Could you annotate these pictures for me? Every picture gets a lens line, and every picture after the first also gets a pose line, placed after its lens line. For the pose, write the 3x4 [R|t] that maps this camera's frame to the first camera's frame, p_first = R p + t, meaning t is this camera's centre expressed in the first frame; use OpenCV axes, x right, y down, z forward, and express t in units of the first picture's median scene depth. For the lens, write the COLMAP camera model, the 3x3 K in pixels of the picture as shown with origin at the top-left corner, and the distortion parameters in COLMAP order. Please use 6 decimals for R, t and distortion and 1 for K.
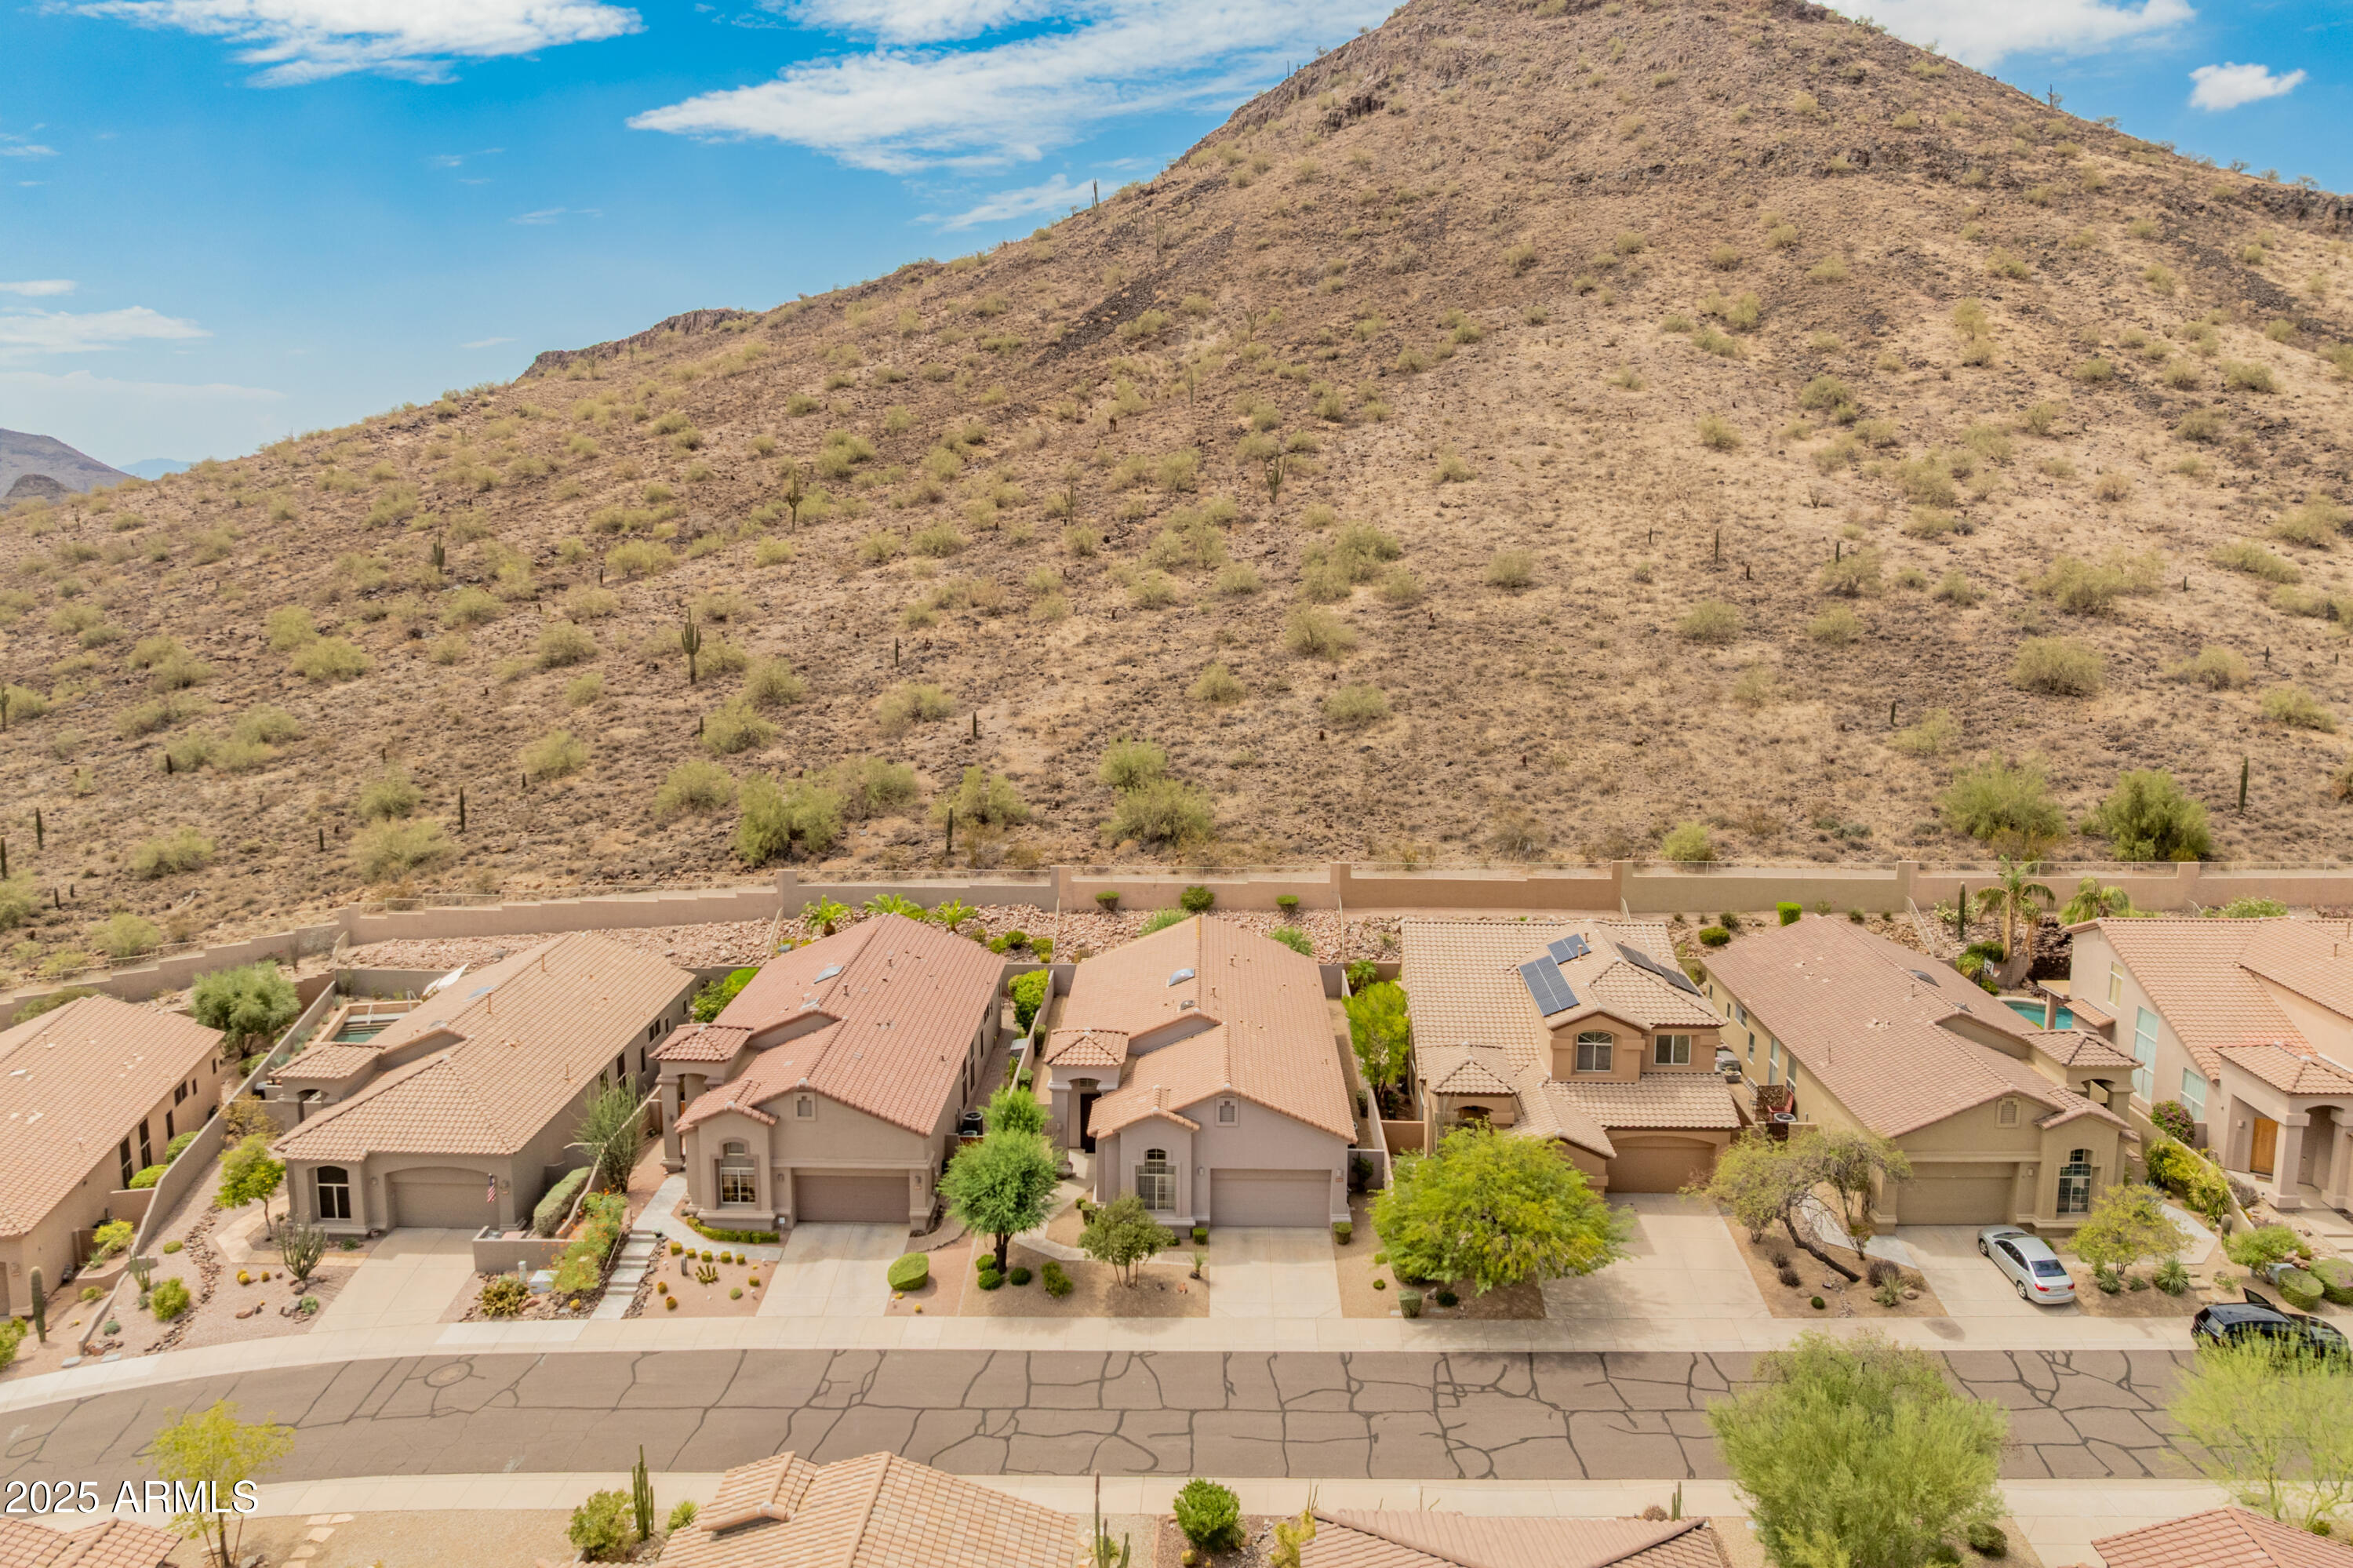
lens RADIAL K [[1615.9, 0, 1171.7], [0, 1615.9, 680.7], [0, 0, 1]] dist [-0.035528, -0.003664]
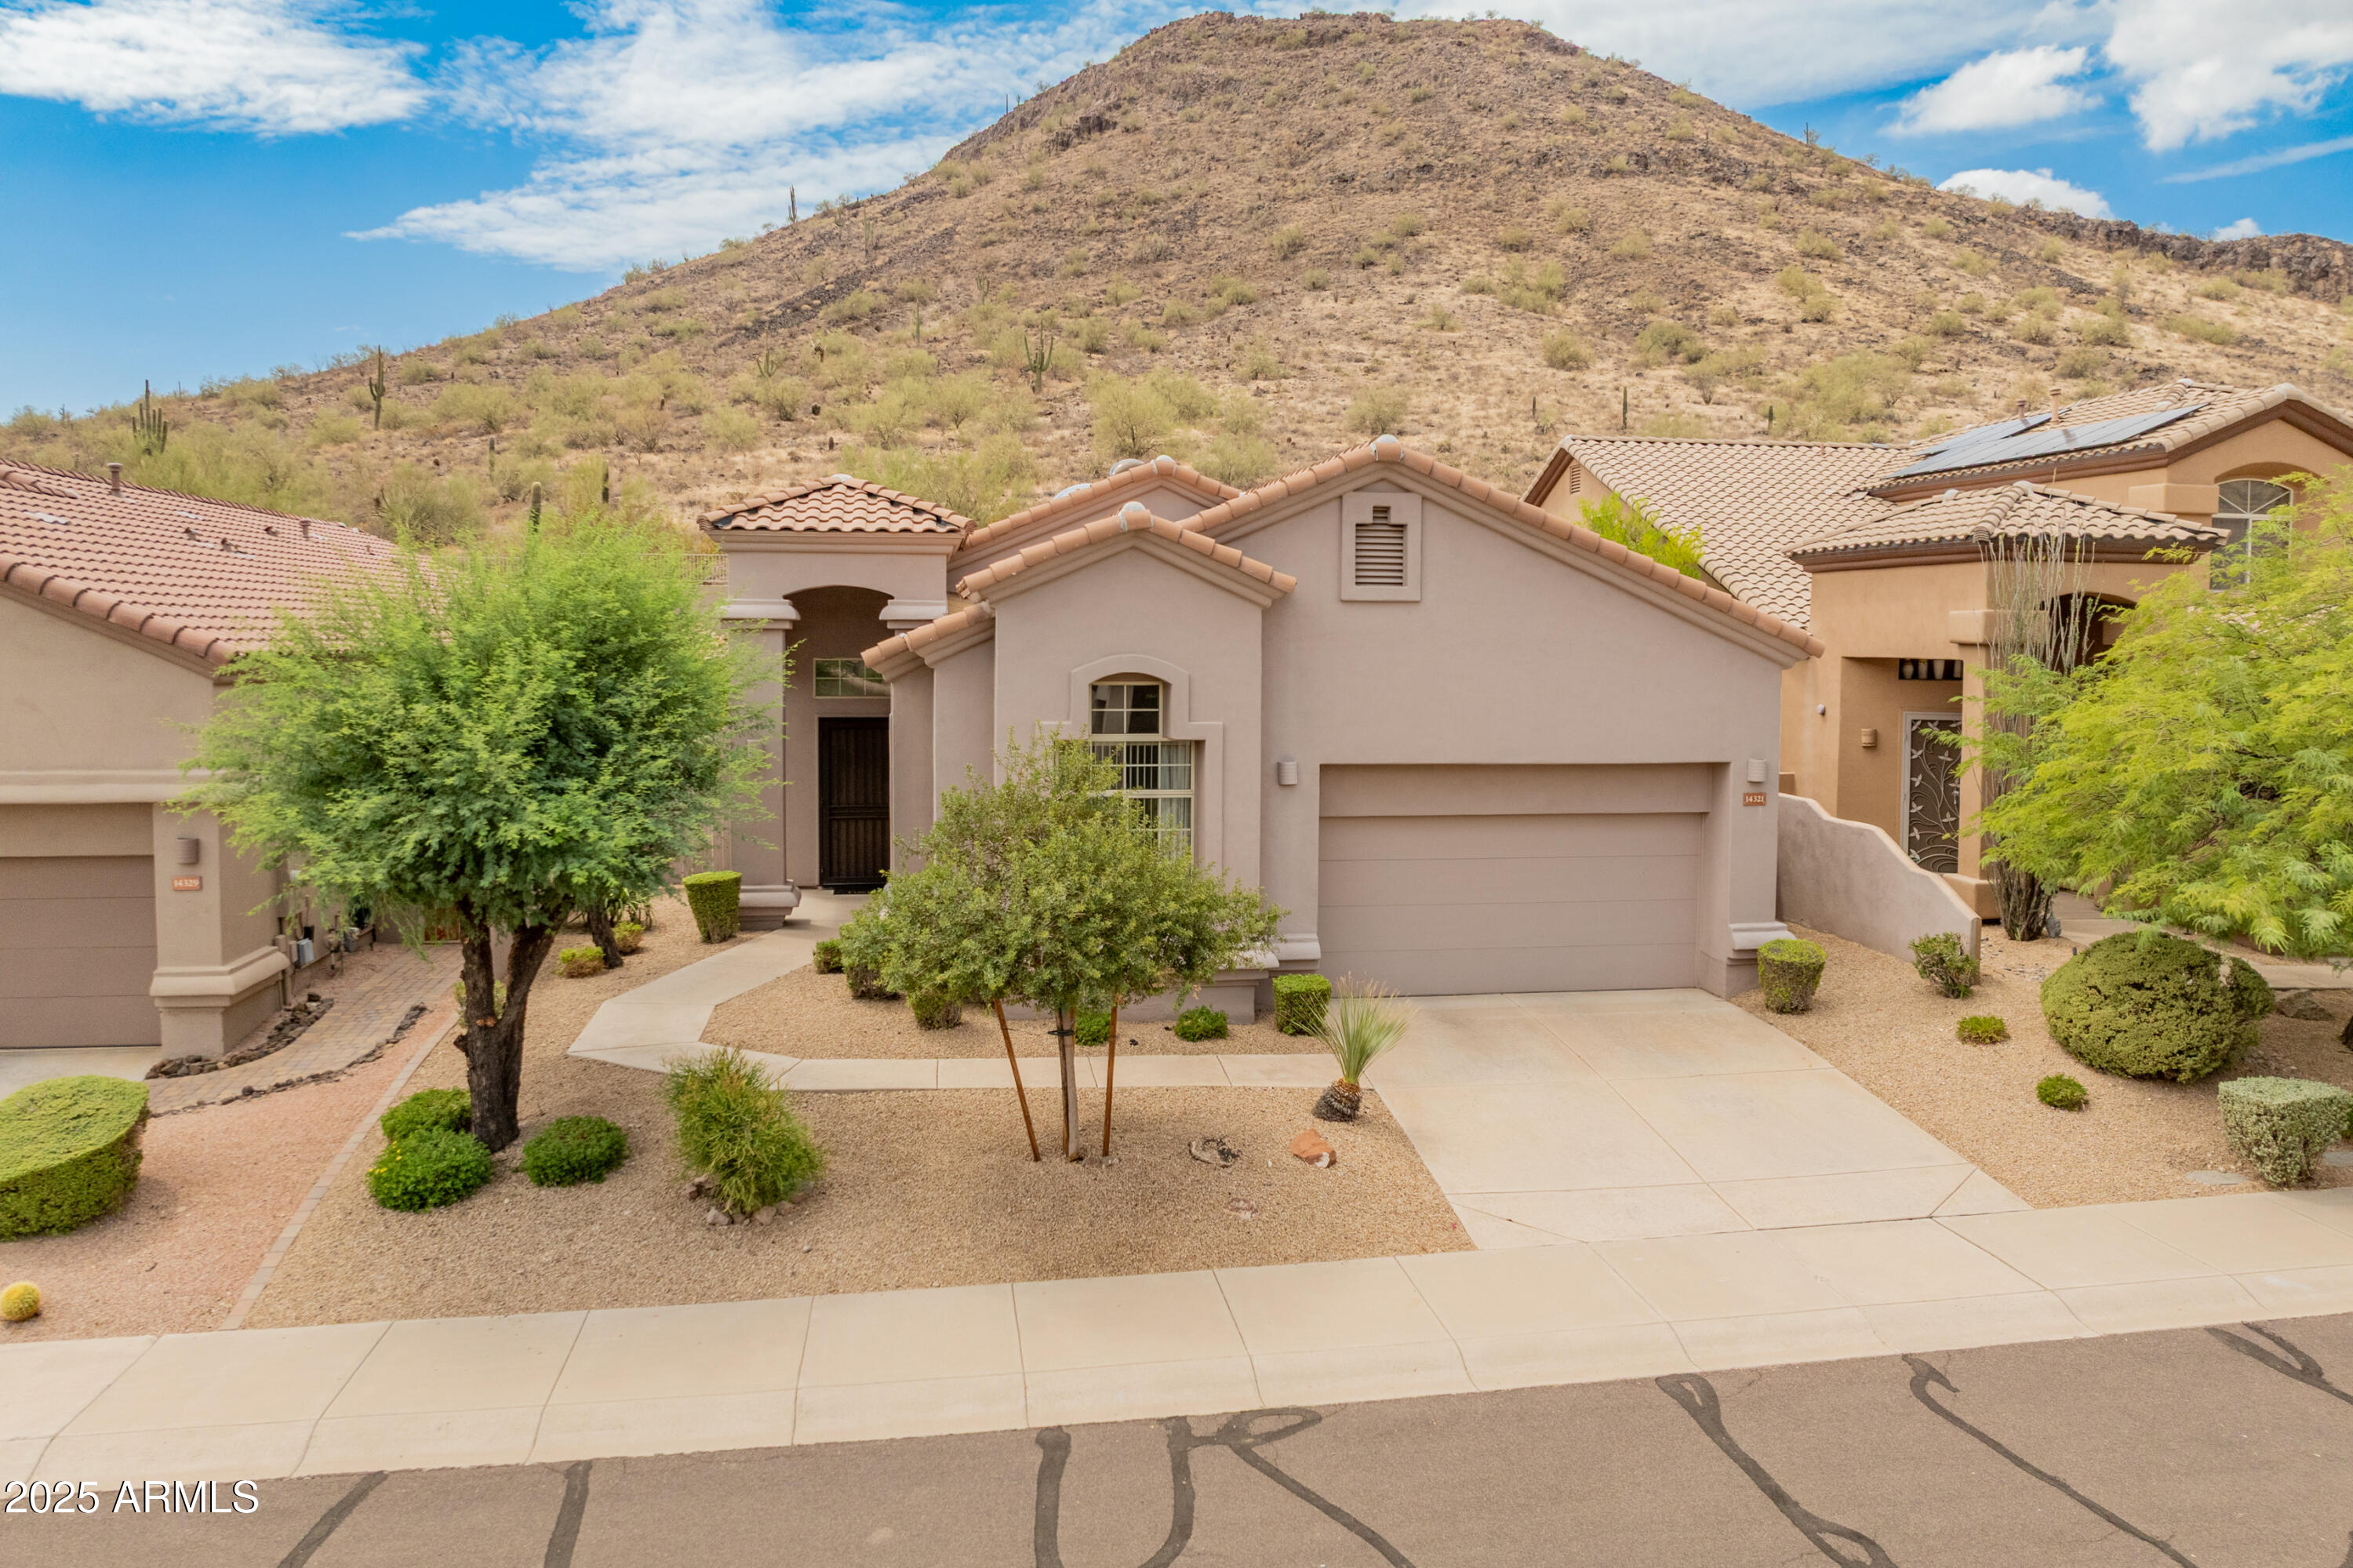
lens RADIAL K [[1681.3, 0, 1171.5], [0, 1681.3, 703.6], [0, 0, 1]] dist [-0.037424, 0.001587]
pose [[0.984251, -0.004962, 0.176705, -0.011209], [0.018129, 0.997169, -0.072979, 0.068136], [-0.175843, 0.075033, 0.981555, 0.157205]]
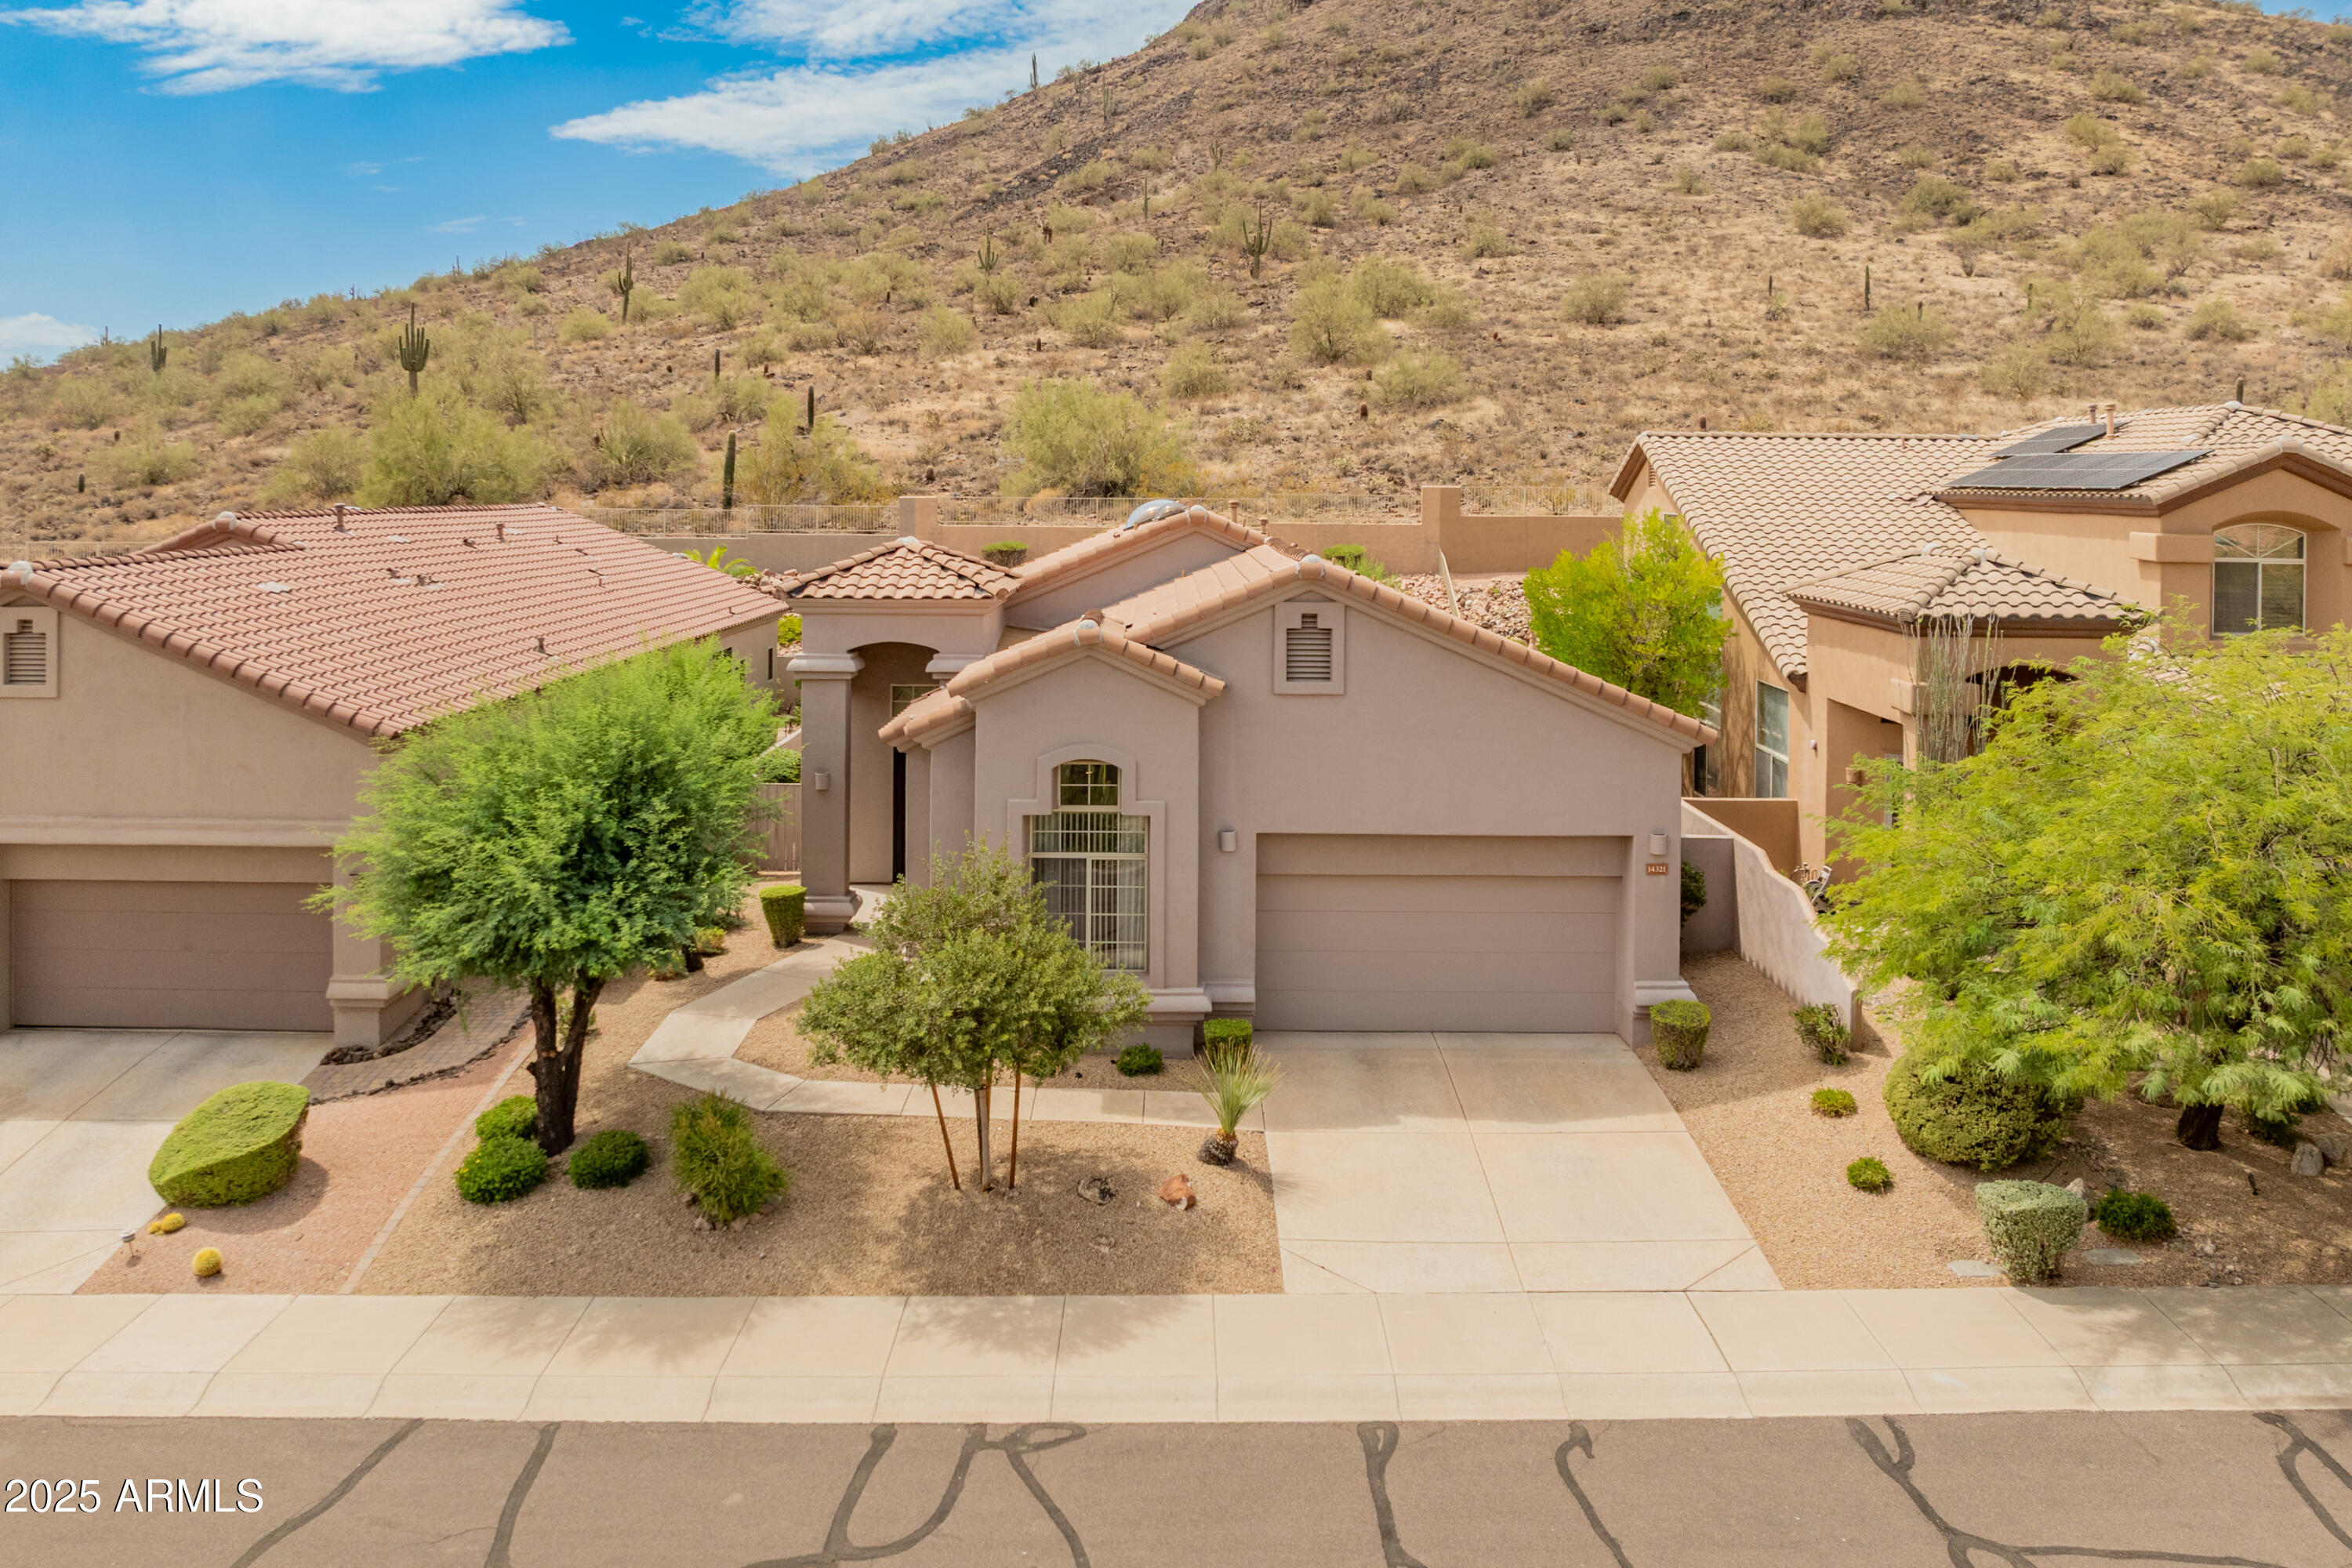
lens RADIAL K [[1750.0, 0, 1155.5], [0, 1750.0, 480.0], [0, 0, 1]] dist [-0.041976, 0.022375]
pose [[0.999762, 0.004403, 0.021366, -0.000874], [-0.001786, 0.992652, -0.120990, 0.059834], [-0.021742, 0.120923, 0.992424, 0.140665]]
